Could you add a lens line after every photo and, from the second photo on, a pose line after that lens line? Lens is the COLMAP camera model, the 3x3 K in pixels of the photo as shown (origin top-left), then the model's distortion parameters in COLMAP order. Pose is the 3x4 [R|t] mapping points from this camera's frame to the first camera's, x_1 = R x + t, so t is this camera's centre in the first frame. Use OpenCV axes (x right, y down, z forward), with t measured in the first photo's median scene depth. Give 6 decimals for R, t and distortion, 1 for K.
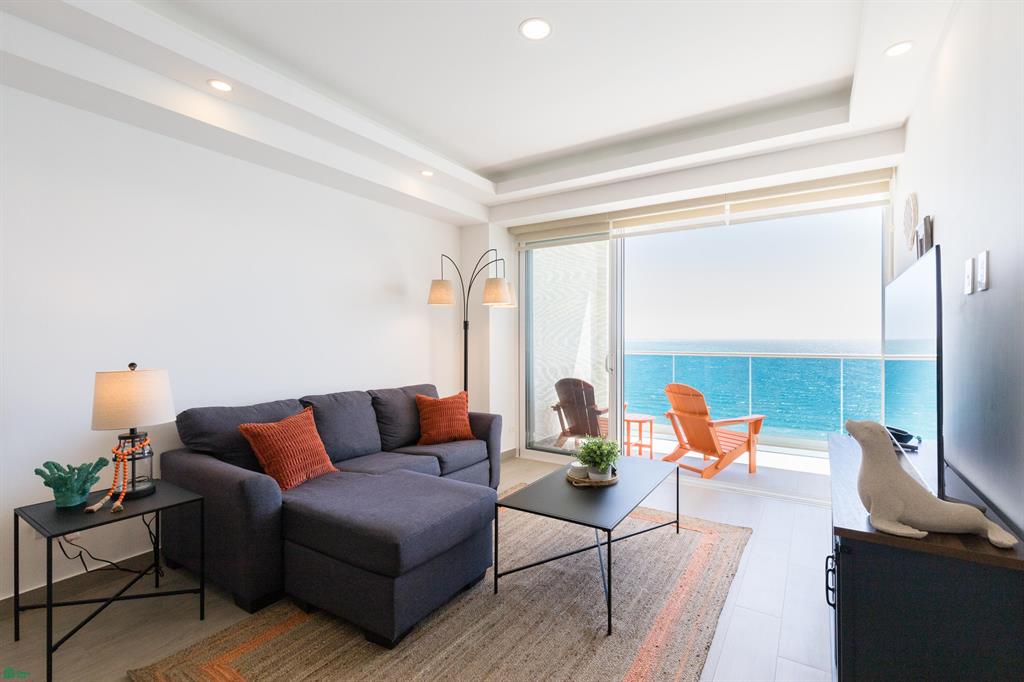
lens RADIAL K [[470.7, 0, 508.3], [0, 470.7, 335.5], [0, 0, 1]] dist [0.001196, 0.000274]
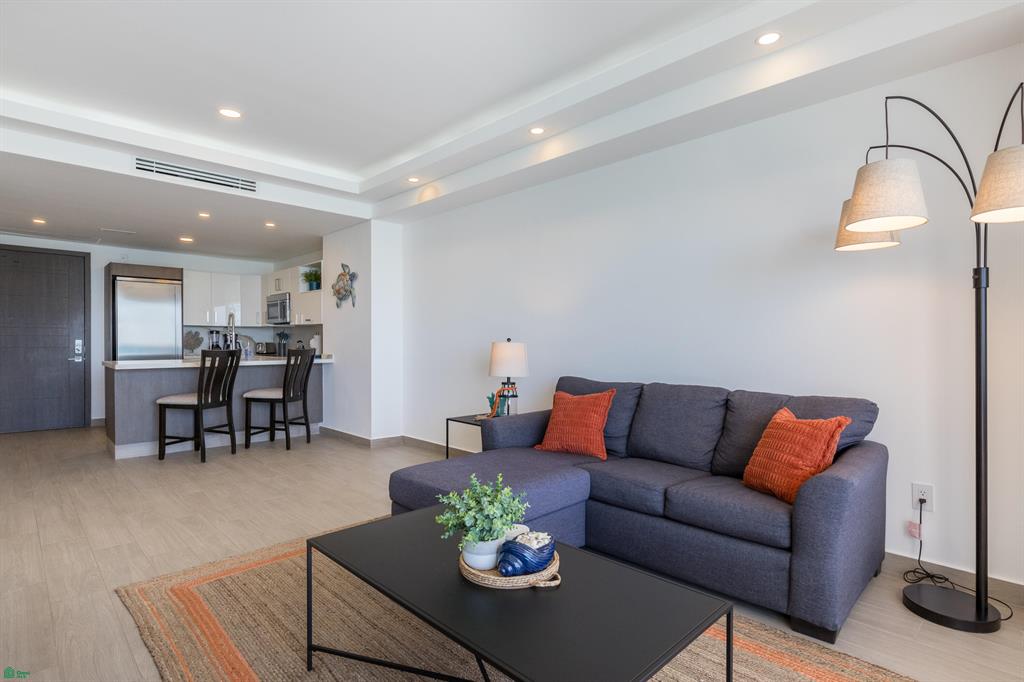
lens RADIAL K [[534.5, 0, 509.5], [0, 534.5, 341.8], [0, 0, 1]] dist [0.002292, 0.000161]
pose [[-0.200556, 0.014695, -0.979572, 0.511185], [0.001122, 0.999890, 0.014770, 0.030157], [0.979682, 0.001863, -0.200550, 0.753327]]
